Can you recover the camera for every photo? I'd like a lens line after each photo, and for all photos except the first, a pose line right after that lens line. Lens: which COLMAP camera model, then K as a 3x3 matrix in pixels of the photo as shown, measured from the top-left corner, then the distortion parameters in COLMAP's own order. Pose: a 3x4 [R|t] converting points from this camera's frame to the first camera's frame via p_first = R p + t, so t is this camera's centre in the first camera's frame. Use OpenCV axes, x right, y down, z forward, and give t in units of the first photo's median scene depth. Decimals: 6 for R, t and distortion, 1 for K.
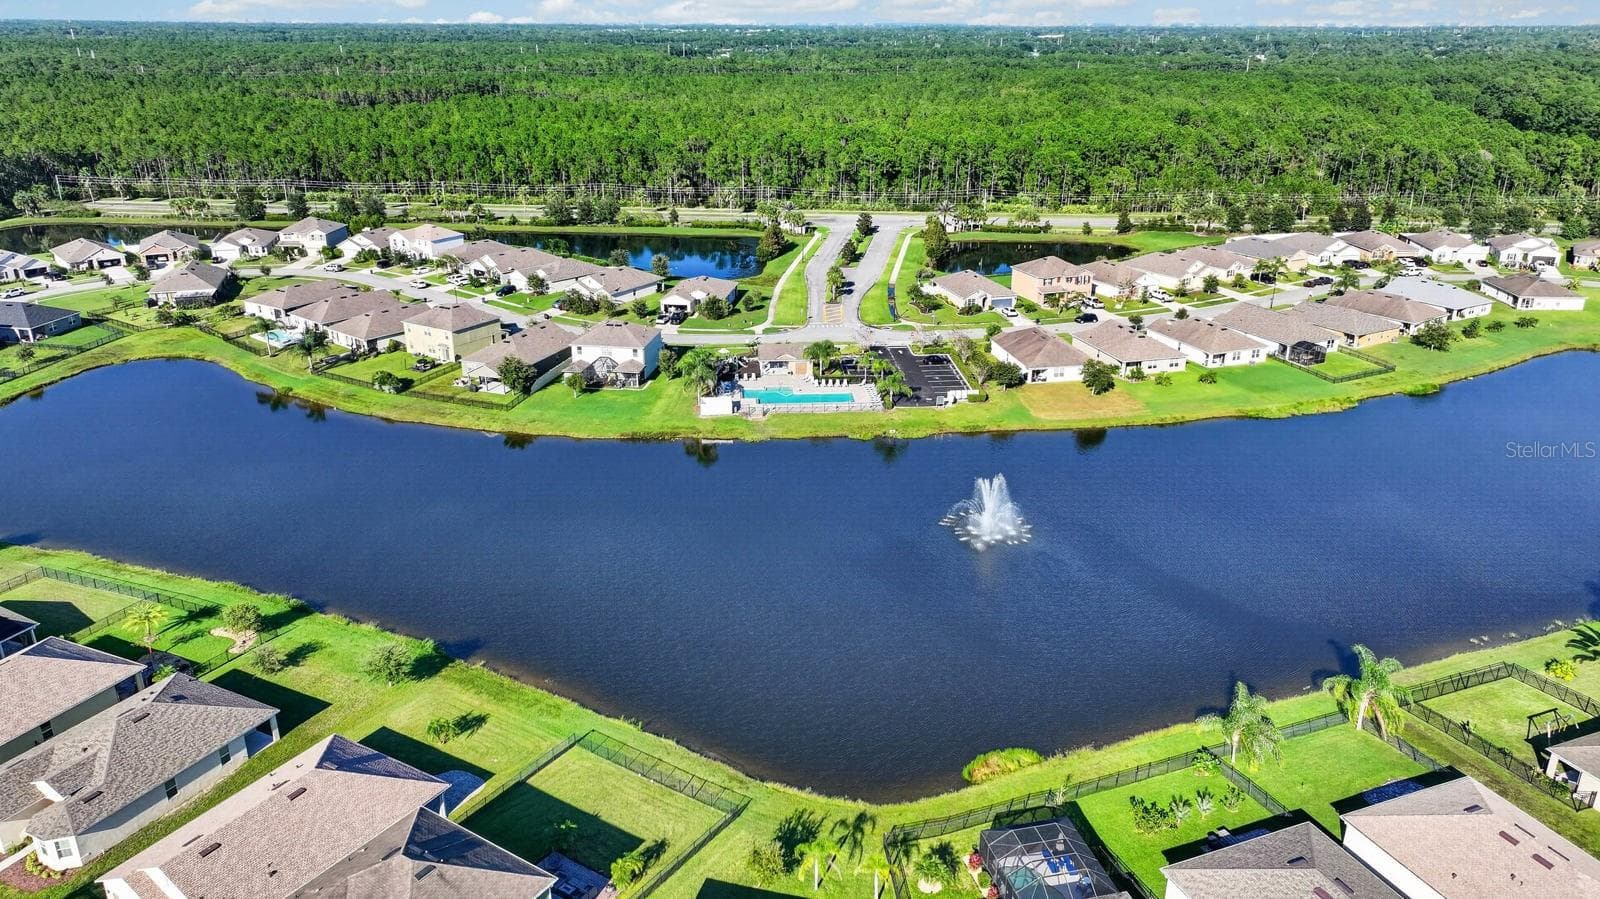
lens RADIAL K [[1125.3, 0, 800.0], [0, 1125.3, 449.5], [0, 0, 1]] dist [0.002499, 0.002930]
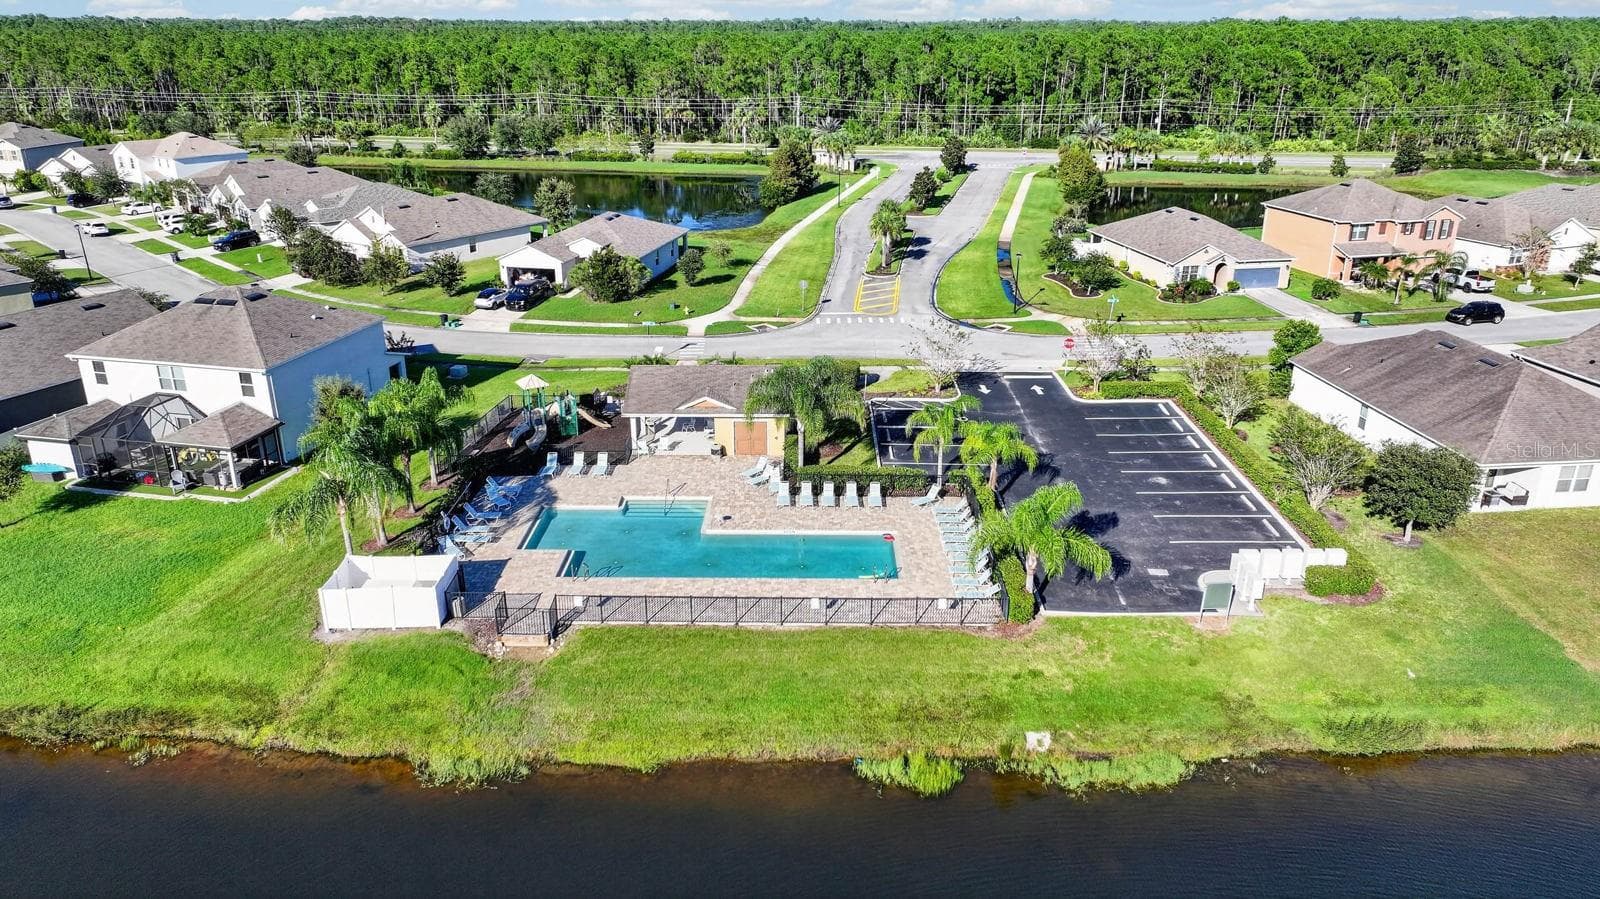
lens RADIAL K [[1125.3, 0, 800.0], [0, 1125.3, 449.5], [0, 0, 1]] dist [0.002499, 0.002930]
pose [[0.996804, 0.026658, -0.075308, 0.033569], [-0.026812, 0.999640, -0.001035, -0.055841], [0.075253, 0.003051, 0.997160, 0.536762]]
